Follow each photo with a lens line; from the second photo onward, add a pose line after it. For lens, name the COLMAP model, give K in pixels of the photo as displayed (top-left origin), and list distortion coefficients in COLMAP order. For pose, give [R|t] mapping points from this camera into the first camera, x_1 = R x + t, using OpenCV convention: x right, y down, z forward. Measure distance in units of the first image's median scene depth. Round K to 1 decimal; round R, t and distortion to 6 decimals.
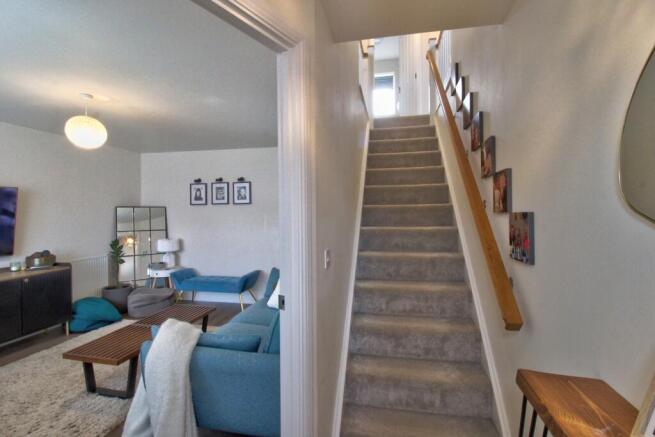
lens RADIAL K [[304.8, 0, 325.1], [0, 304.8, 214.0], [0, 0, 1]] dist [-0.012035, -0.000784]
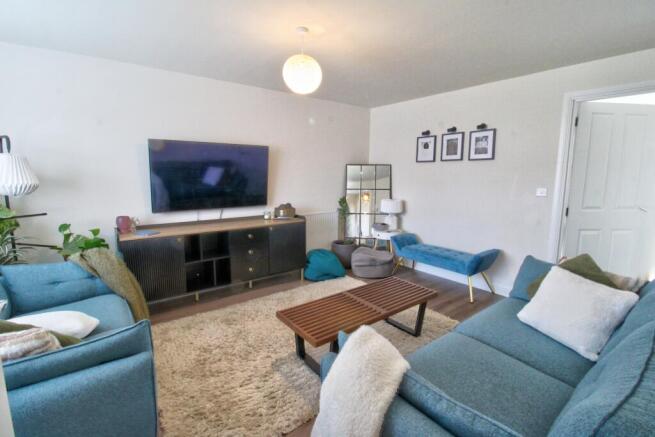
lens RADIAL K [[304.8, 0, 325.1], [0, 304.8, 214.0], [0, 0, 1]] dist [-0.012035, -0.000784]
pose [[0.753827, 0.096377, -0.649966, -0.067980], [-0.014217, 0.991345, 0.130508, 0.008821], [0.656919, -0.089140, 0.748673, 0.187589]]
